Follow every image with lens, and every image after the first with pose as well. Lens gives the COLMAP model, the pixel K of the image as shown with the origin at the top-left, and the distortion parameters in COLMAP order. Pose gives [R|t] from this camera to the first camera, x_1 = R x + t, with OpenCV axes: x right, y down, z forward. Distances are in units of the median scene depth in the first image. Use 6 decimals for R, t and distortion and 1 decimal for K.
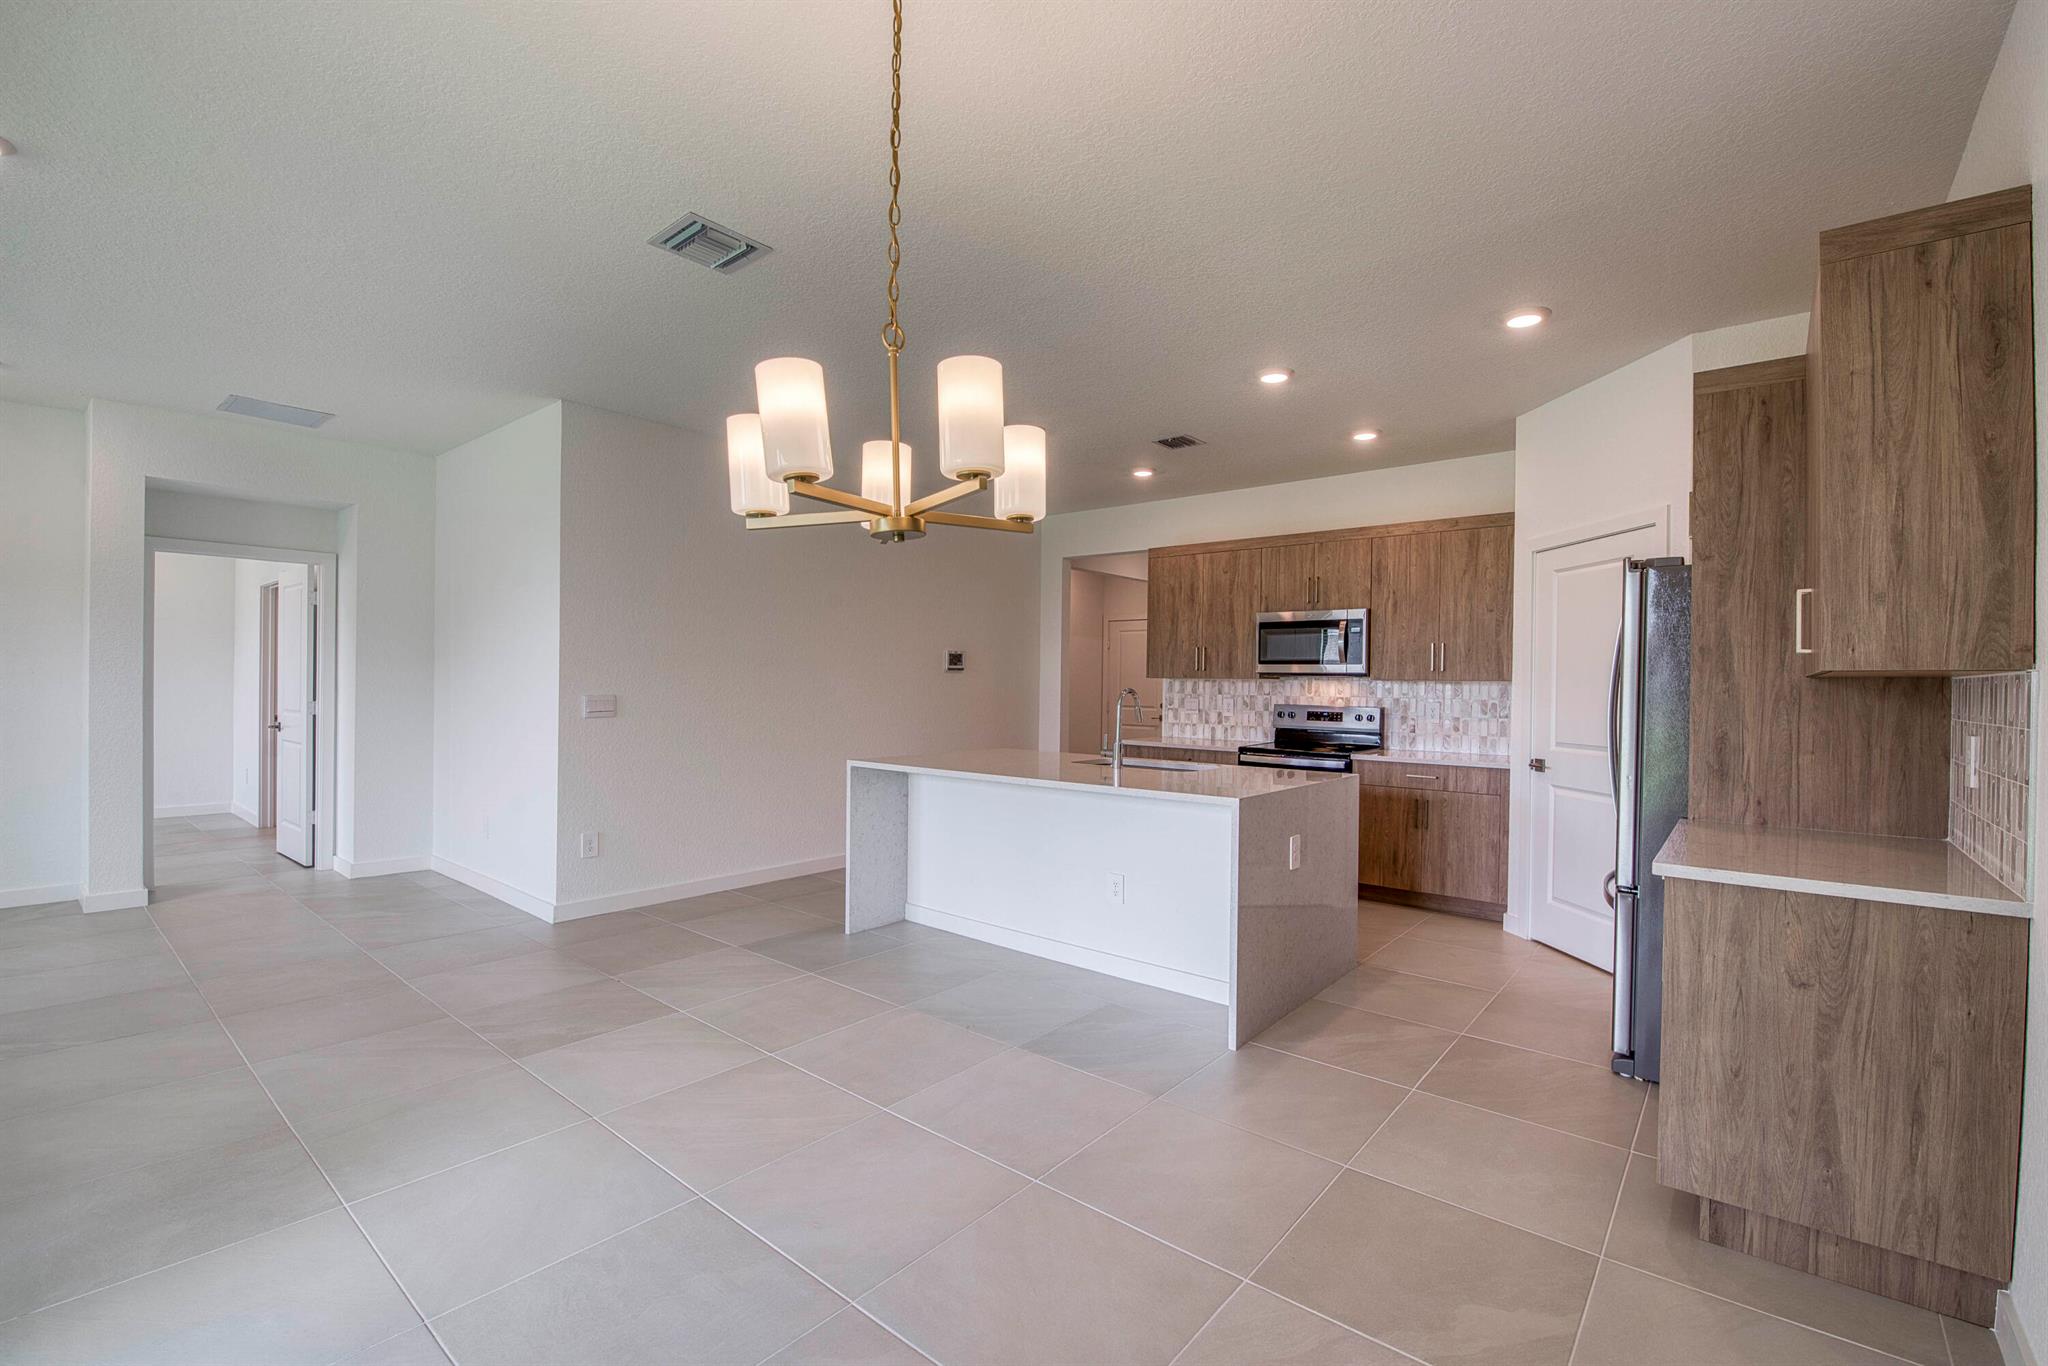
lens RADIAL K [[880.8, 0, 1048.1], [0, 880.8, 688.8], [0, 0, 1]] dist [-0.010185, -0.003838]
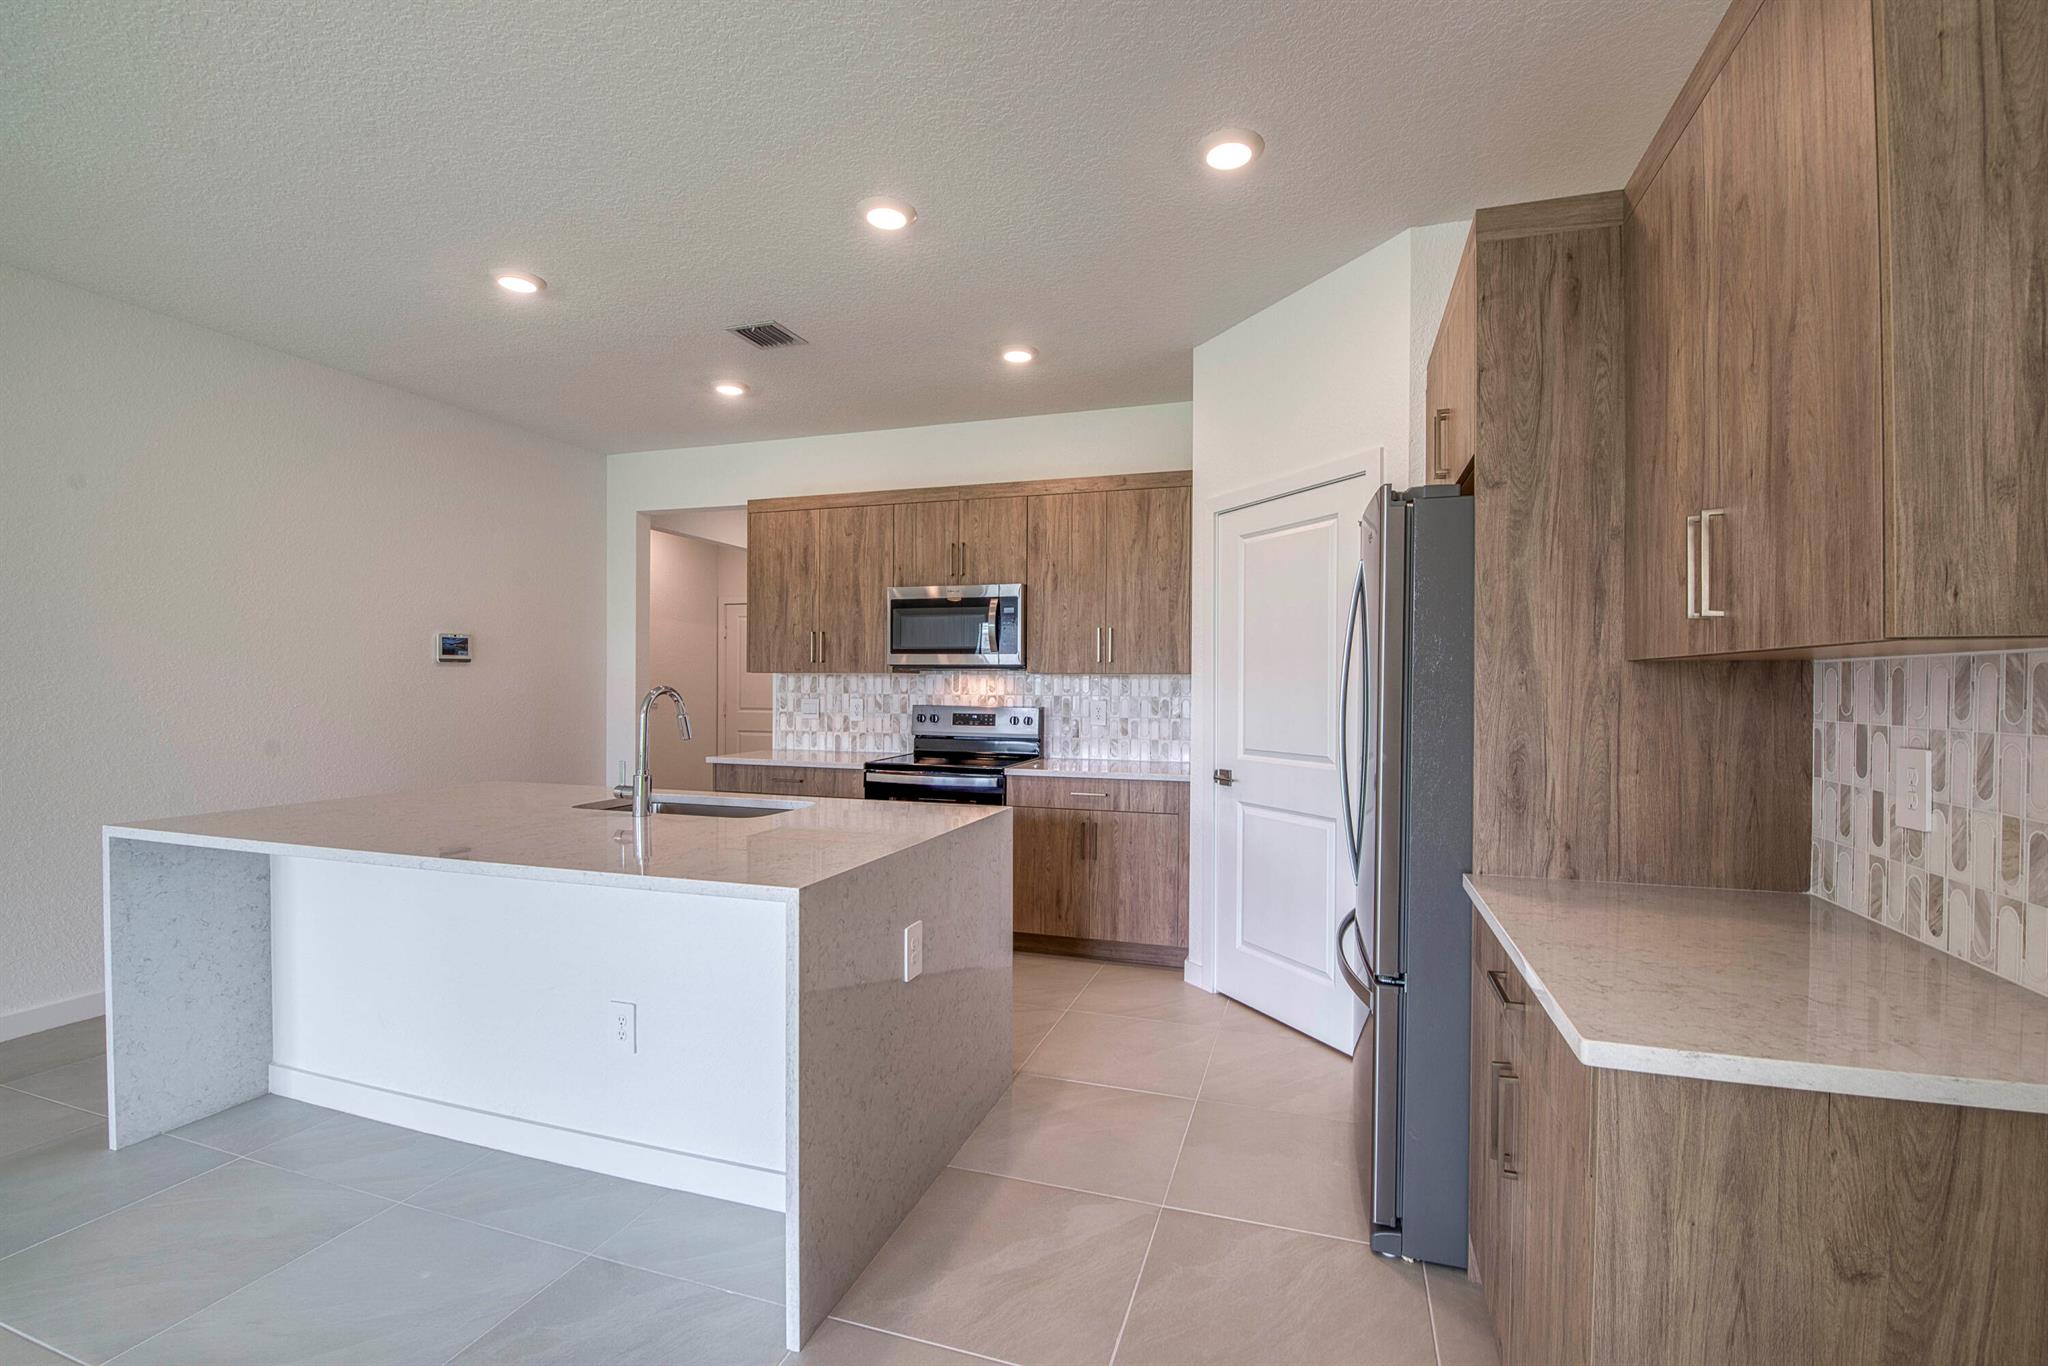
lens RADIAL K [[880.8, 0, 1045.5], [0, 880.8, 694.4], [0, 0, 1]] dist [-0.010185, -0.003838]
pose [[0.931999, -0.011689, 0.362271, 0.098286], [0.008494, 0.999910, 0.010413, 0.000807], [-0.362360, -0.006628, 0.932014, 0.264951]]
